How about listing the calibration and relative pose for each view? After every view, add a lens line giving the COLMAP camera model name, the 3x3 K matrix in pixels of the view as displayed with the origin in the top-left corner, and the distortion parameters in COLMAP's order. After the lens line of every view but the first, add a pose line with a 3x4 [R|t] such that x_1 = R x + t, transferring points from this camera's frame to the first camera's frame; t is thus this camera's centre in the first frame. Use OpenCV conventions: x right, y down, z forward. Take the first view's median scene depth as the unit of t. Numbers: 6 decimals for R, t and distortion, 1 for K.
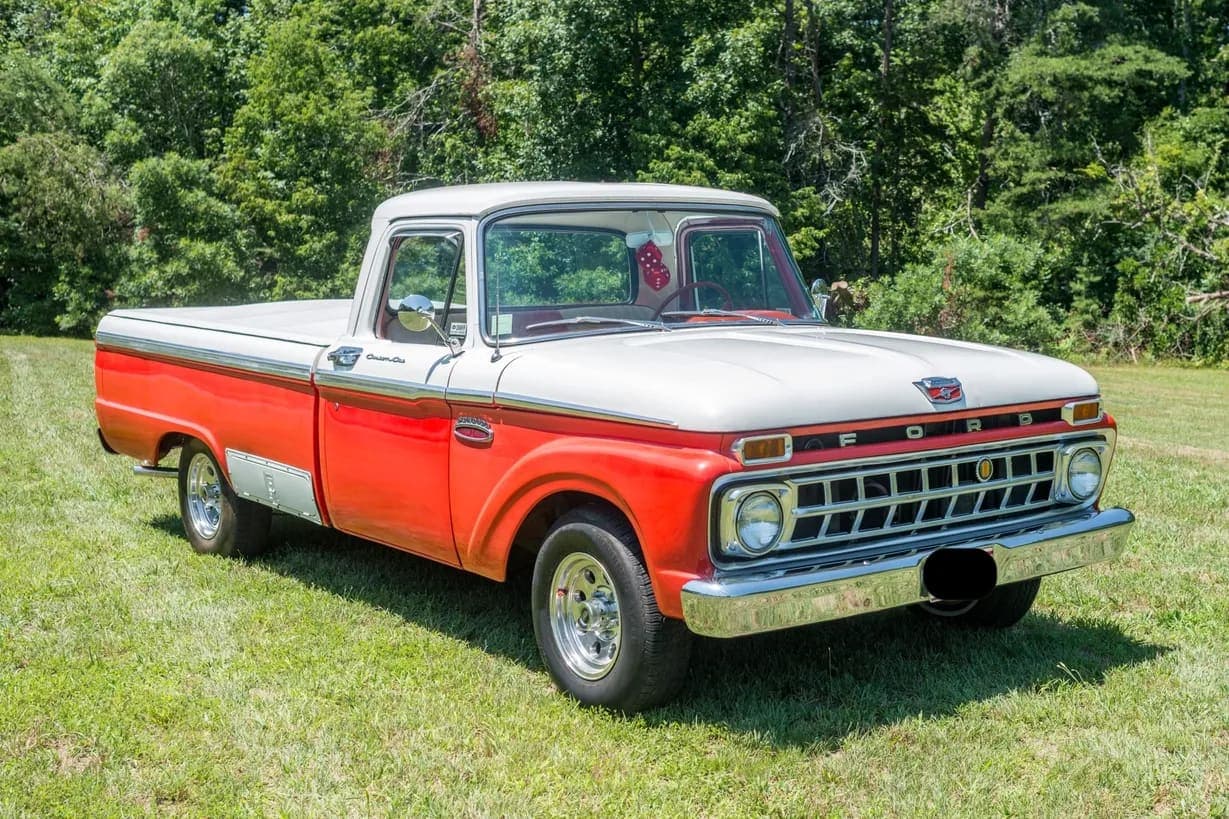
lens RADIAL K [[1741.7, 0, 614.5], [0, 1741.7, 409.5], [0, 0, 1]] dist [0.034398, -0.020327]
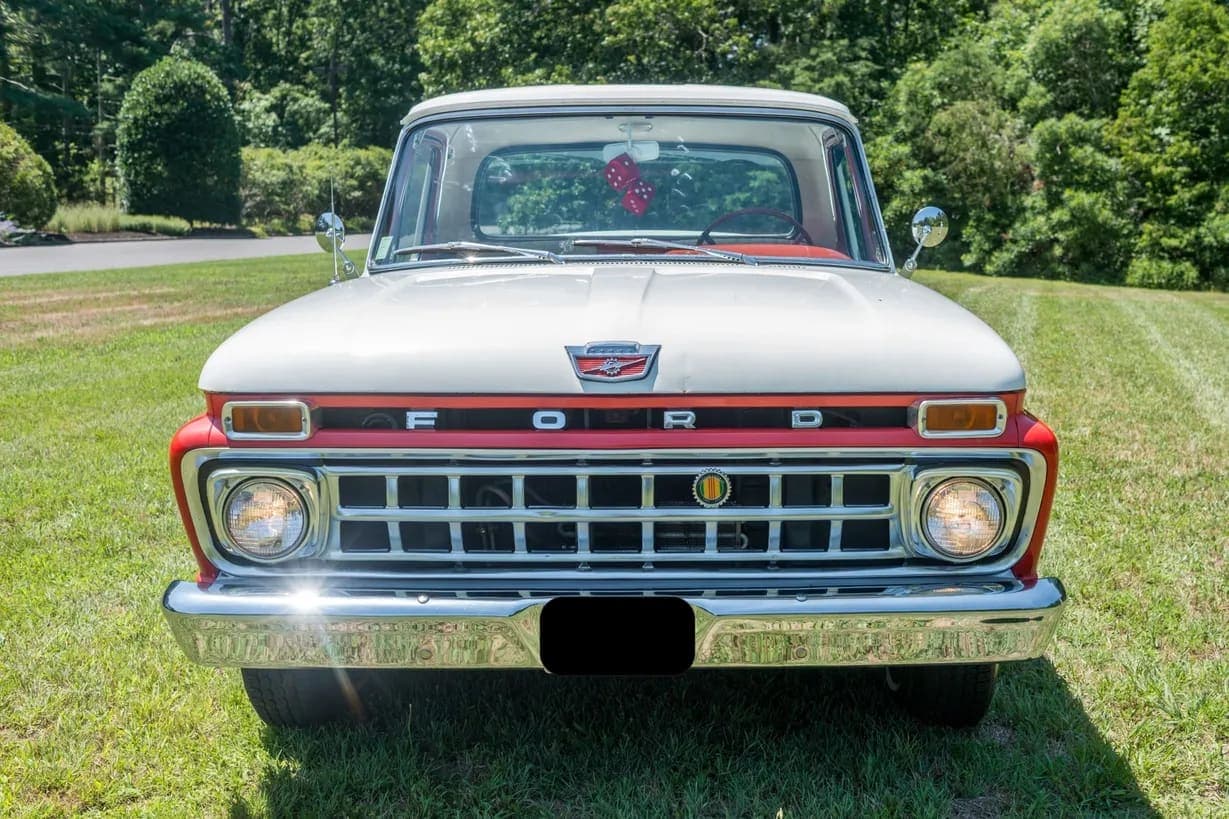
lens RADIAL K [[1354.4, 0, 669.0], [0, 1354.4, 406.2], [0, 0, 1]] dist [0.096765, -0.323314]
pose [[0.775532, 0.100369, -0.623279, 0.492109], [-0.066908, 0.994788, 0.076942, -0.032804], [0.627753, -0.017968, 0.778205, 0.571877]]
